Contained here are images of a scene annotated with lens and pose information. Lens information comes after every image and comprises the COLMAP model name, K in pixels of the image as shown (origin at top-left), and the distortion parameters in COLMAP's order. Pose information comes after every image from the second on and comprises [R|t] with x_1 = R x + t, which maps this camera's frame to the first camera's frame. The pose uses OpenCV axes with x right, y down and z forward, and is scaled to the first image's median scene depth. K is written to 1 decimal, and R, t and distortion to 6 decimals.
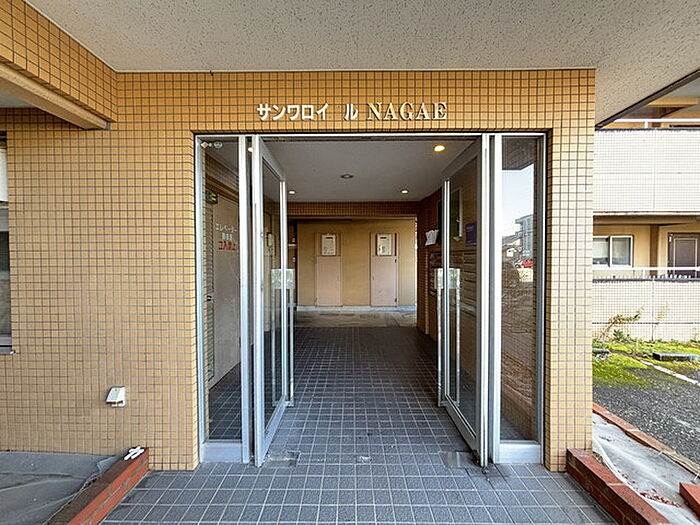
lens RADIAL K [[282.1, 0, 349.1], [0, 282.1, 261.6], [0, 0, 1]] dist [0.001602, 0.000017]
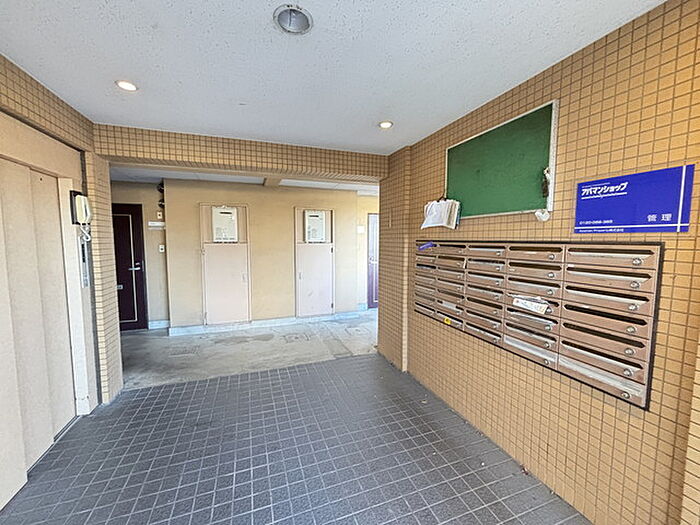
lens RADIAL K [[282.1, 0, 352.0], [0, 282.1, 263.5], [0, 0, 1]] dist [0.001602, 0.000017]
pose [[0.934669, -0.025660, 0.354593, -0.035377], [0.001117, 0.997599, 0.069245, -0.017656], [-0.355518, -0.064325, 0.932453, 0.334262]]
